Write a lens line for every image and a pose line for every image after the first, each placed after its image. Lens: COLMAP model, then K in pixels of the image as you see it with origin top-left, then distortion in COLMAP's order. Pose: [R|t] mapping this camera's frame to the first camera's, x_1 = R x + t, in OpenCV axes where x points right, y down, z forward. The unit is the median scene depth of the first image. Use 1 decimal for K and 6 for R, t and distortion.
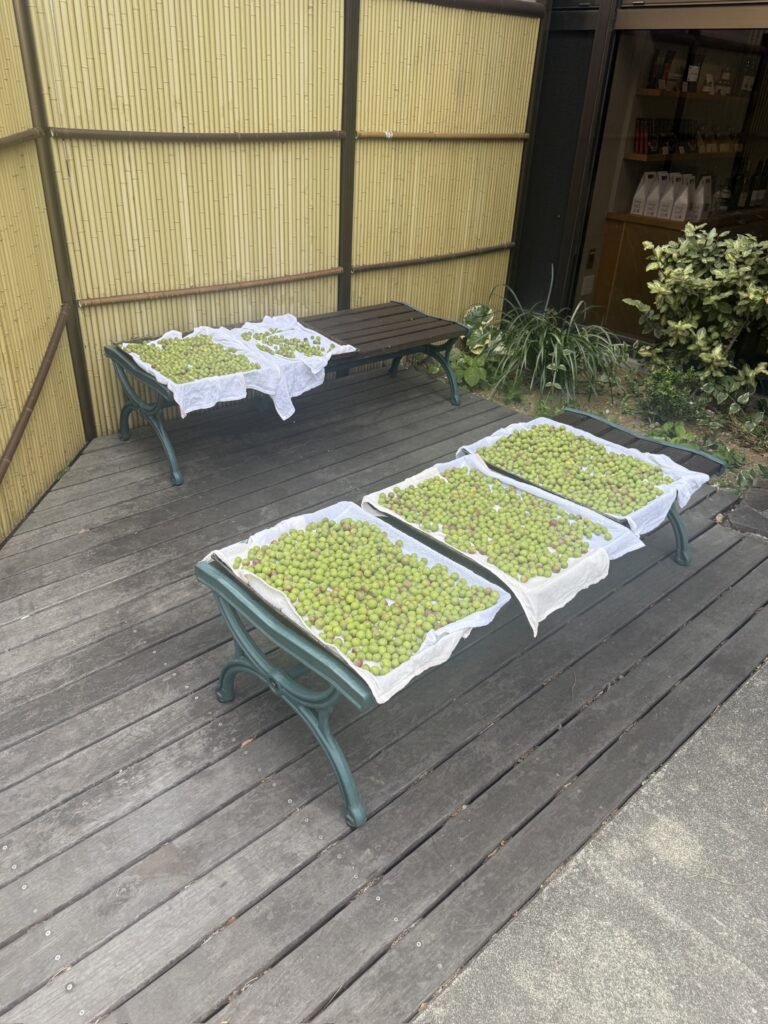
lens RADIAL K [[720.9, 0, 377.2], [0, 720.9, 506.8], [0, 0, 1]] dist [0.005064, 0.003760]
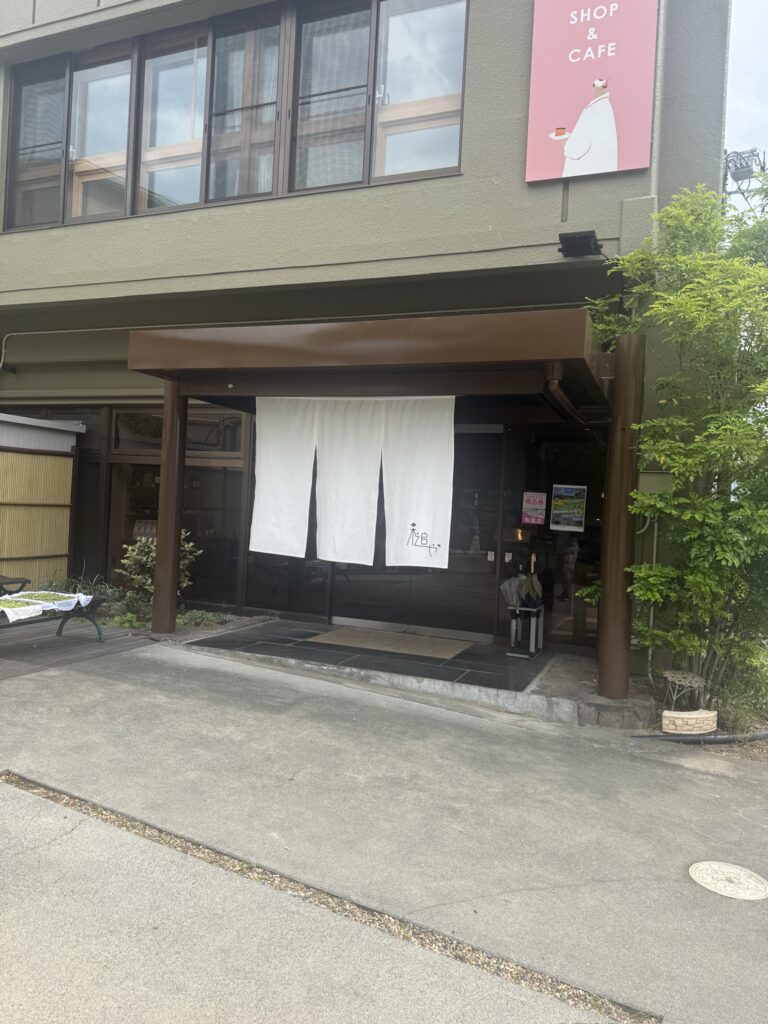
lens RADIAL K [[720.9, 0, 377.2], [0, 720.9, 506.8], [0, 0, 1]] dist [0.005064, 0.003760]
pose [[0.905949, -0.001686, 0.423384, 0.133784], [0.205168, 0.876484, -0.435525, 0.618236], [-0.370355, 0.481428, 0.794395, -1.041324]]
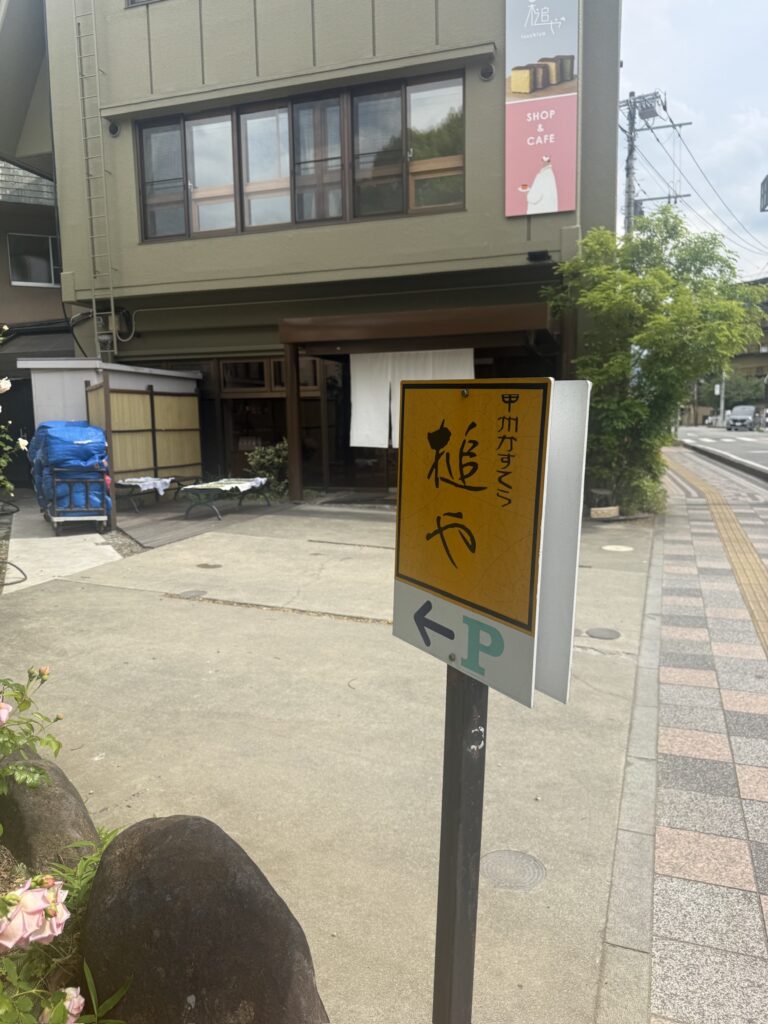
lens RADIAL K [[698.7, 0, 384.0], [0, 698.7, 512.0], [0, 0, 1]] dist [0.008241, -0.000933]
pose [[0.862146, -0.128904, 0.489989, -0.660985], [0.304471, 0.904808, -0.297691, 0.989729], [-0.404972, 0.405841, 0.819324, -1.713060]]
